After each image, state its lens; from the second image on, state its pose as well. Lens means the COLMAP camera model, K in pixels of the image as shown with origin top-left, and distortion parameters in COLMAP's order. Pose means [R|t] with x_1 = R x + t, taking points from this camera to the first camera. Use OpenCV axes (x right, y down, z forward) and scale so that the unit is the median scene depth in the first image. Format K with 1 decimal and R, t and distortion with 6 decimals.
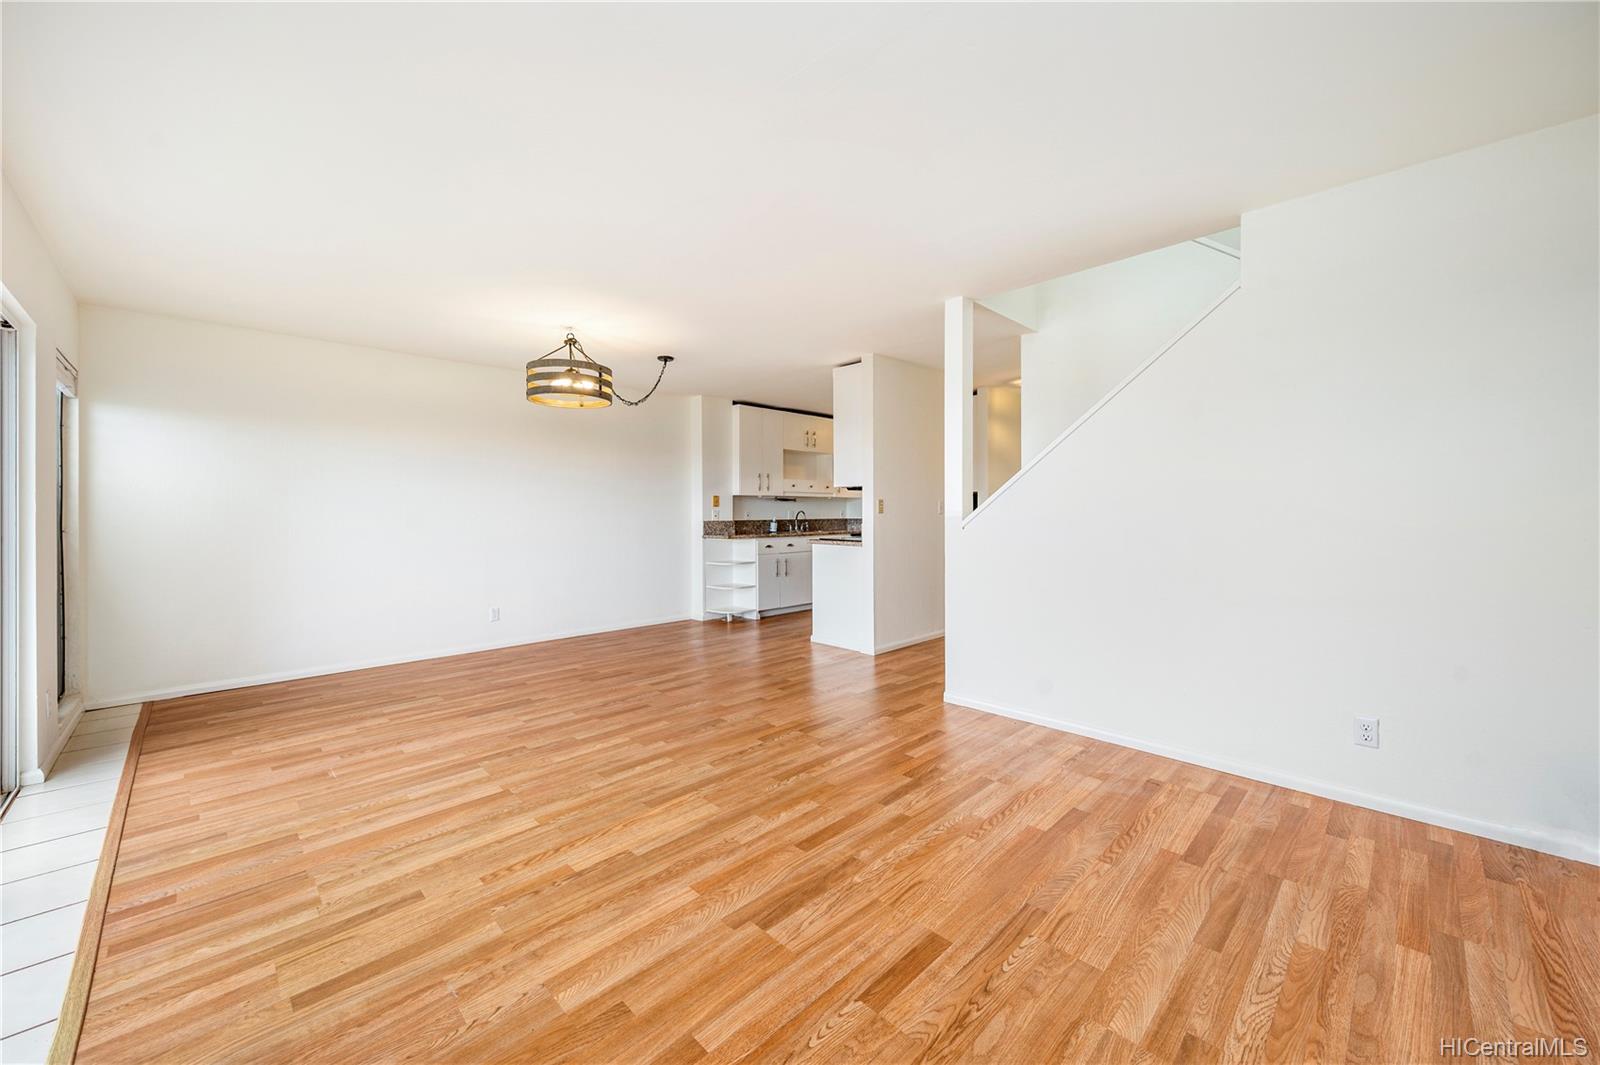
lens RADIAL K [[621.2, 0, 806.6], [0, 621.2, 514.4], [0, 0, 1]] dist [0.010772, -0.007362]
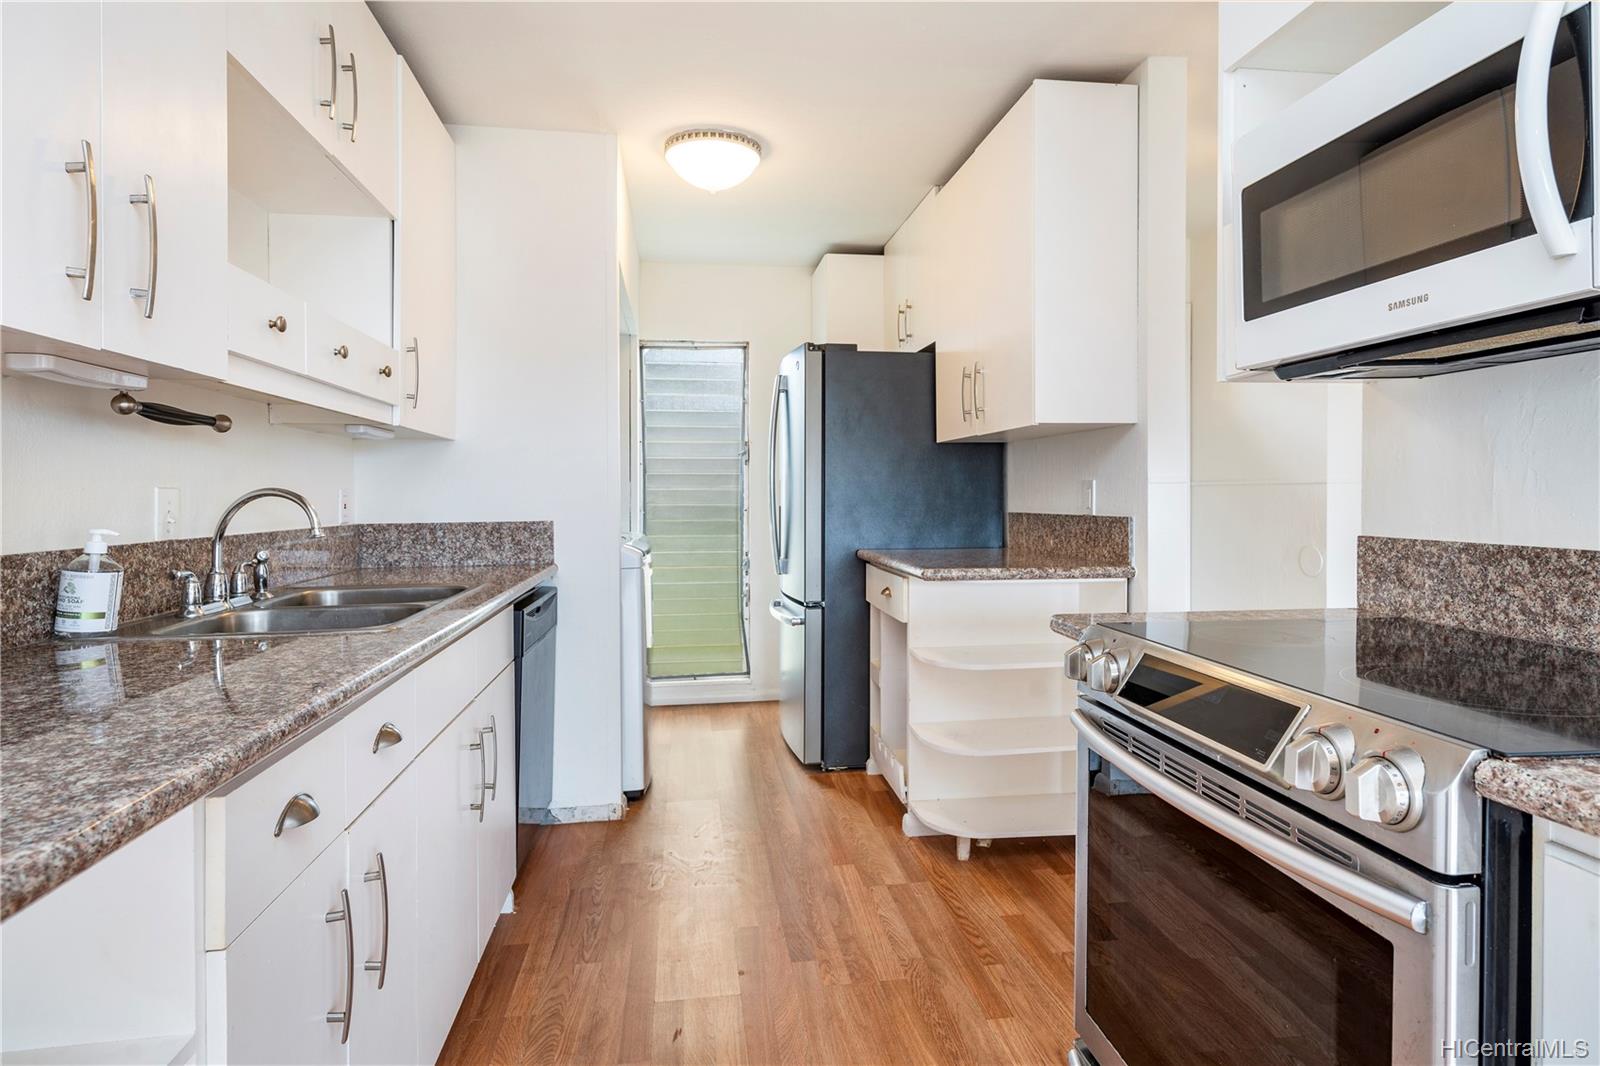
lens RADIAL K [[856.4, 0, 805.2], [0, 856.4, 510.2], [0, 0, 1]] dist [0.011345, -0.000025]
pose [[0.594179, -0.013659, 0.804217, -0.247895], [0.004571, 0.999897, 0.013606, -0.005016], [-0.804320, -0.004409, 0.594181, 1.629723]]
